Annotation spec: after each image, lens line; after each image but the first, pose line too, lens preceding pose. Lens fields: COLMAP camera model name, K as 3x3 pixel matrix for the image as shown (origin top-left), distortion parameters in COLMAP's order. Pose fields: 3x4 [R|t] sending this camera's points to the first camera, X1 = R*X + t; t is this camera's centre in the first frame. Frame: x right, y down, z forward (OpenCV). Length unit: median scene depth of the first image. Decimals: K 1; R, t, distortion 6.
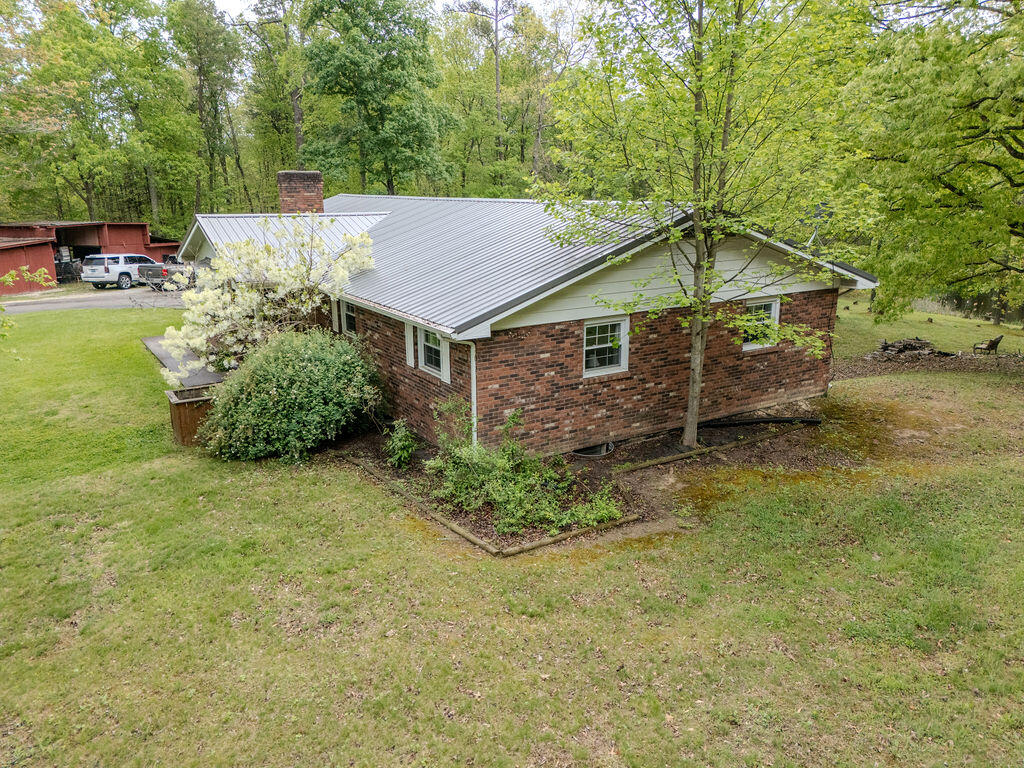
lens RADIAL K [[754.5, 0, 510.9], [0, 754.5, 383.4], [0, 0, 1]] dist [0.066278, -0.055142]
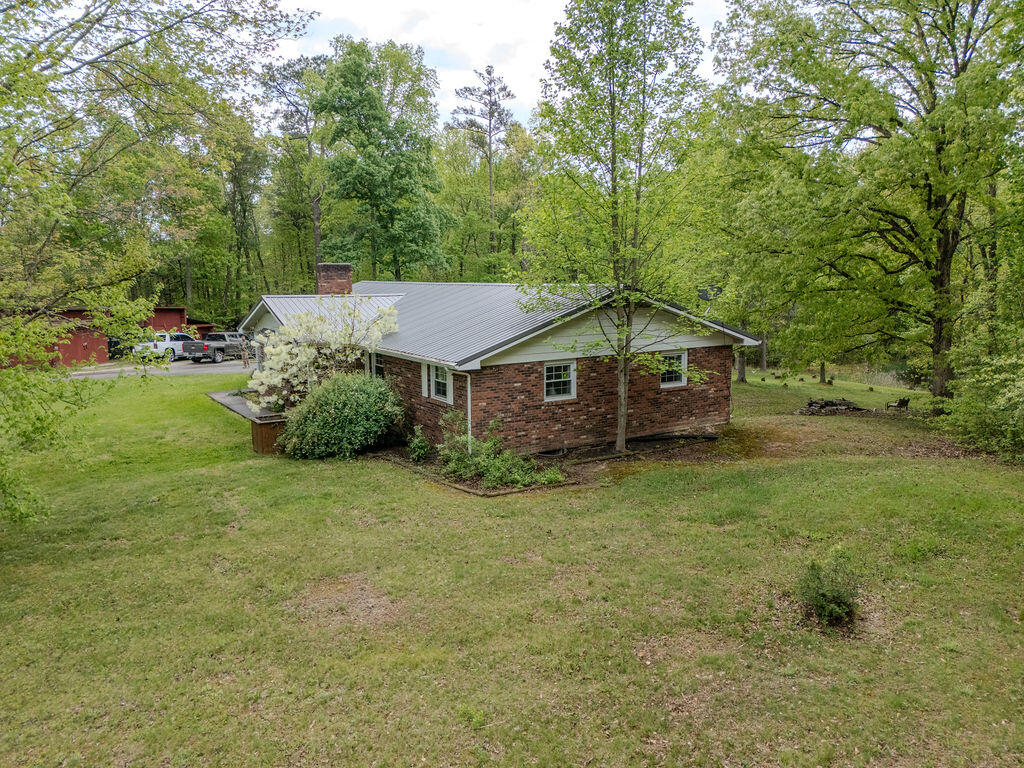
lens RADIAL K [[754.5, 0, 514.9], [0, 754.5, 386.2], [0, 0, 1]] dist [0.066278, -0.055142]
pose [[0.999943, -0.004304, 0.009797, 0.021895], [0.005340, 0.994108, -0.108265, 0.107937], [-0.009273, 0.108311, 0.994074, -0.402327]]
